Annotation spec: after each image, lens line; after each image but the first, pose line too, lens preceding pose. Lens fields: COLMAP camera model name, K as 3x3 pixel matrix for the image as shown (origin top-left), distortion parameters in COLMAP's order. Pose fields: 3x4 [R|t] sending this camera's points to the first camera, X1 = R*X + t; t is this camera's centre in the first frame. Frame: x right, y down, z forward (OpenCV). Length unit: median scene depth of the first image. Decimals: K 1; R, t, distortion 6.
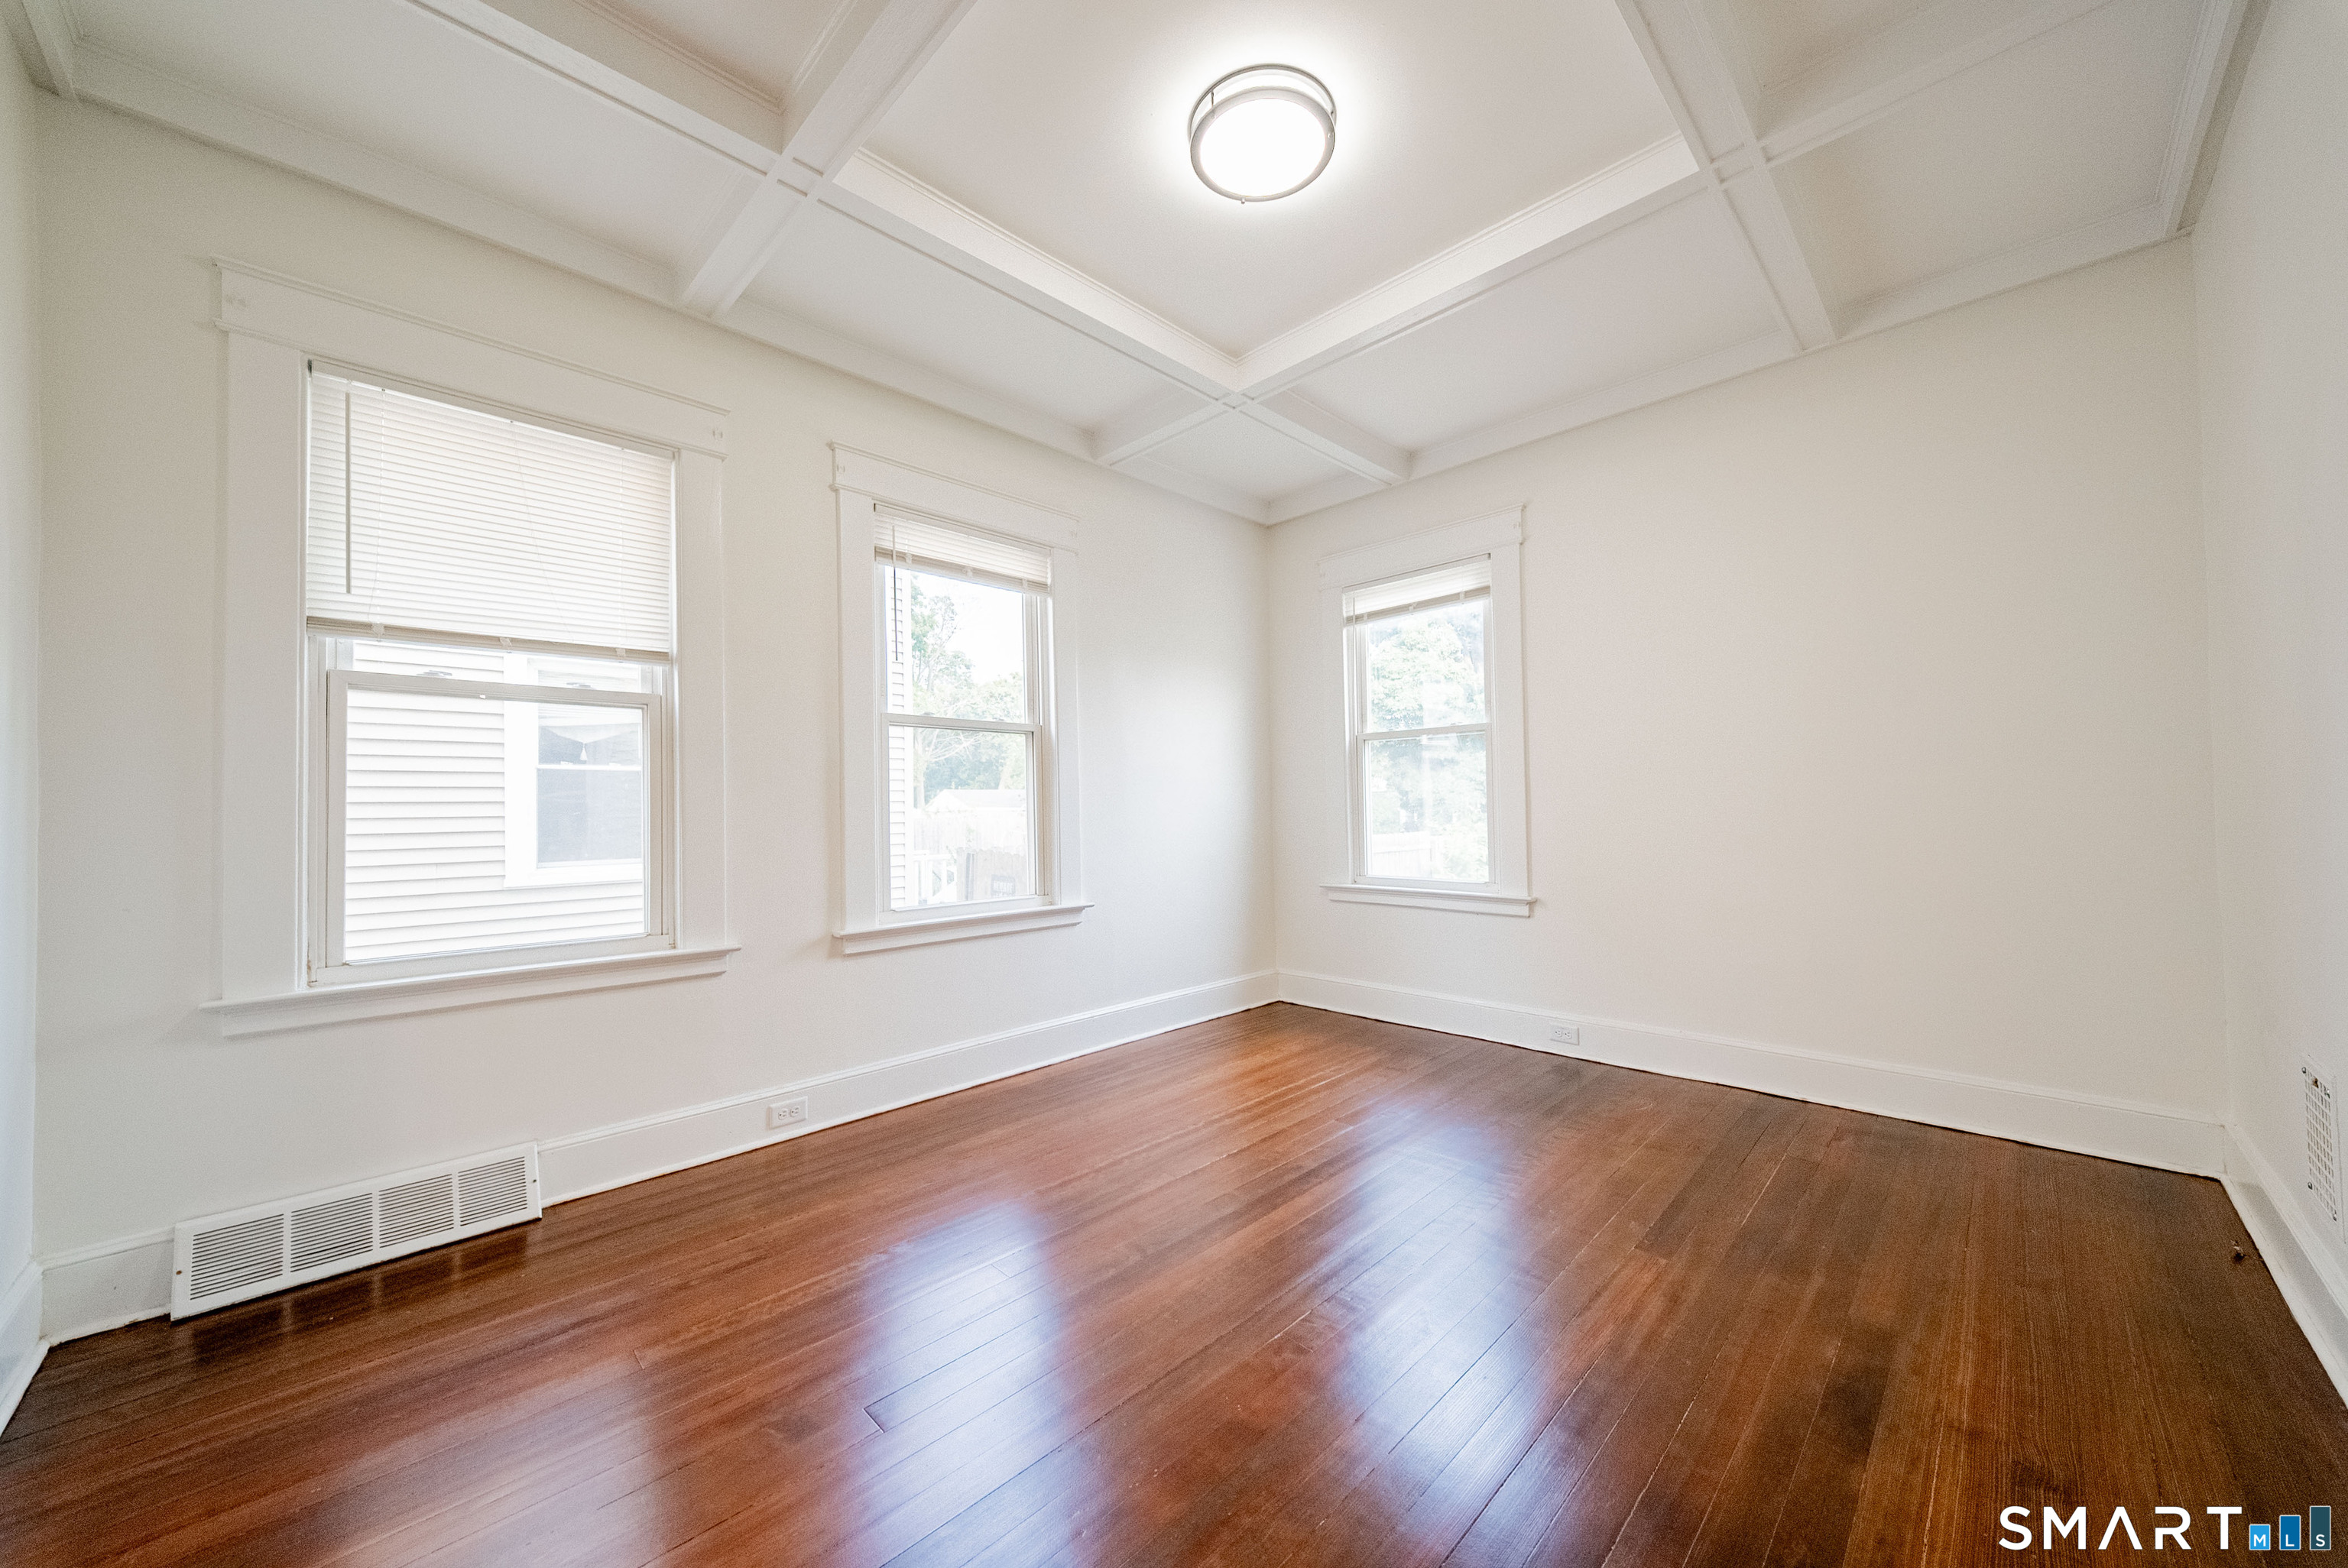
lens RADIAL K [[810.5, 0, 1174.6], [0, 810.5, 788.1], [0, 0, 1]] dist [0.000729, 0.000094]
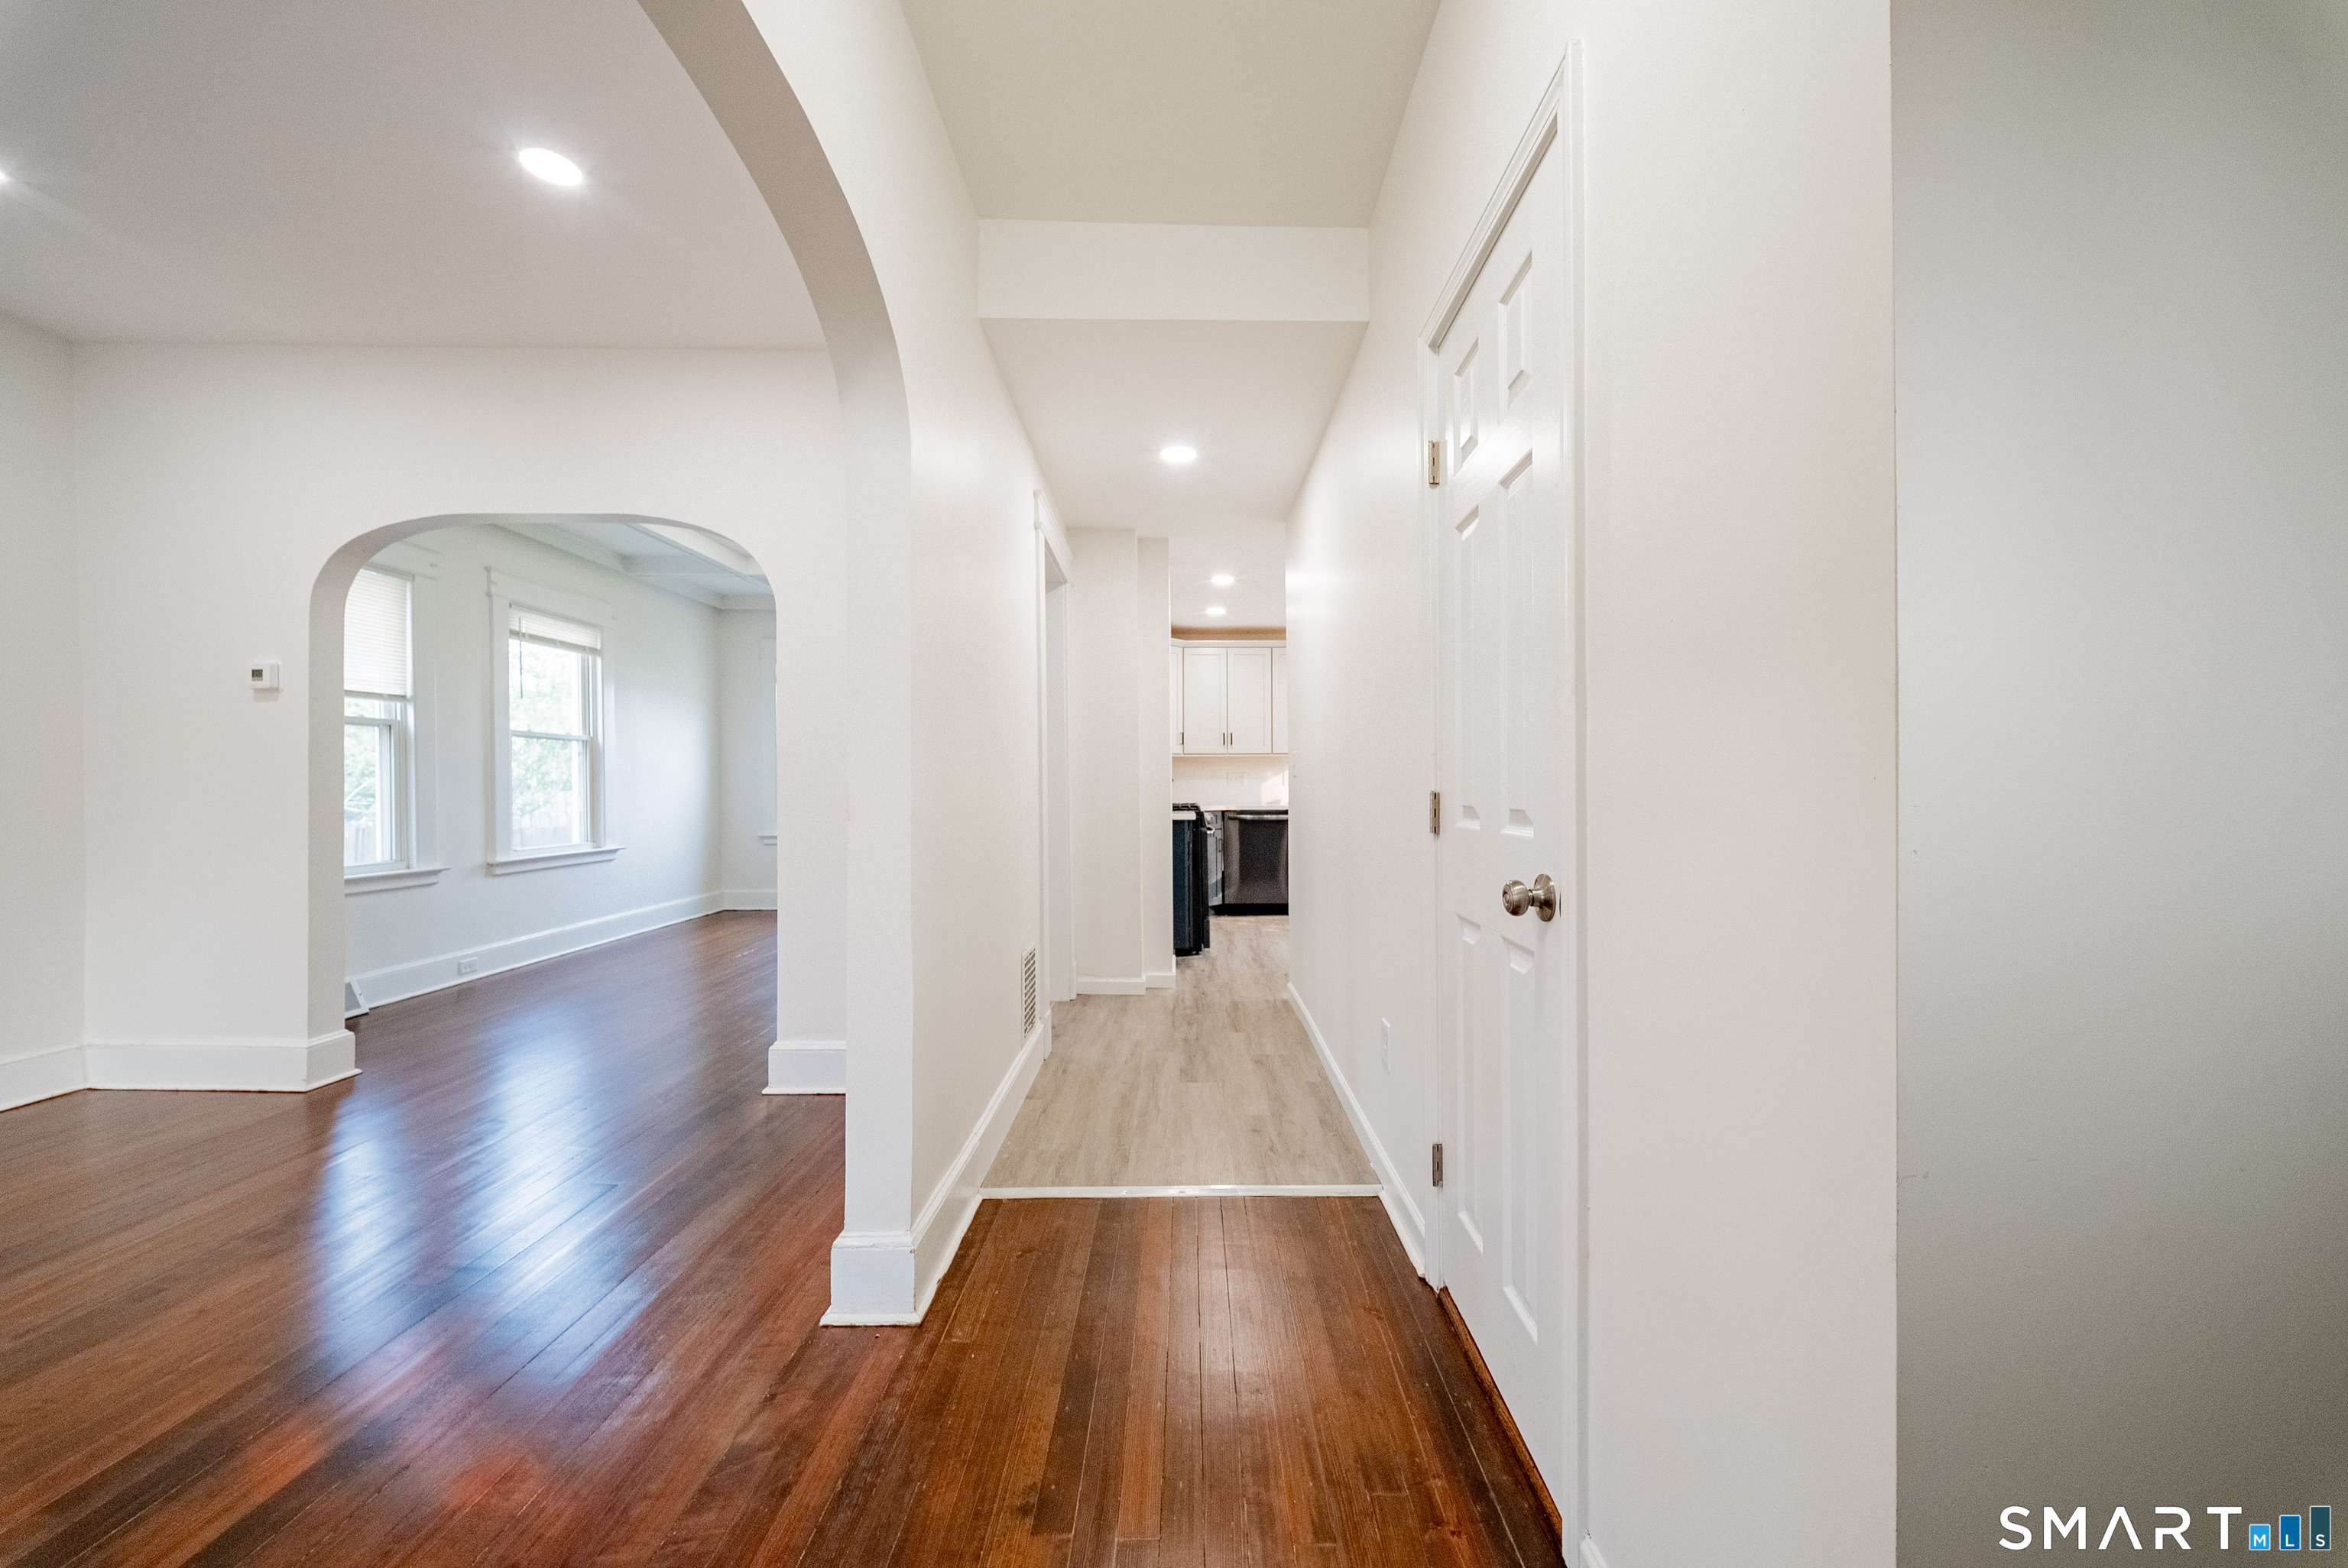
lens RADIAL K [[810.5, 0, 1176.5], [0, 810.5, 779.9], [0, 0, 1]] dist [0.000729, 0.000094]
pose [[0.697439, 0.011541, 0.716552, -0.578788], [-0.017917, 0.999839, 0.001335, -0.016939], [-0.716420, -0.013770, 0.697533, -1.086808]]
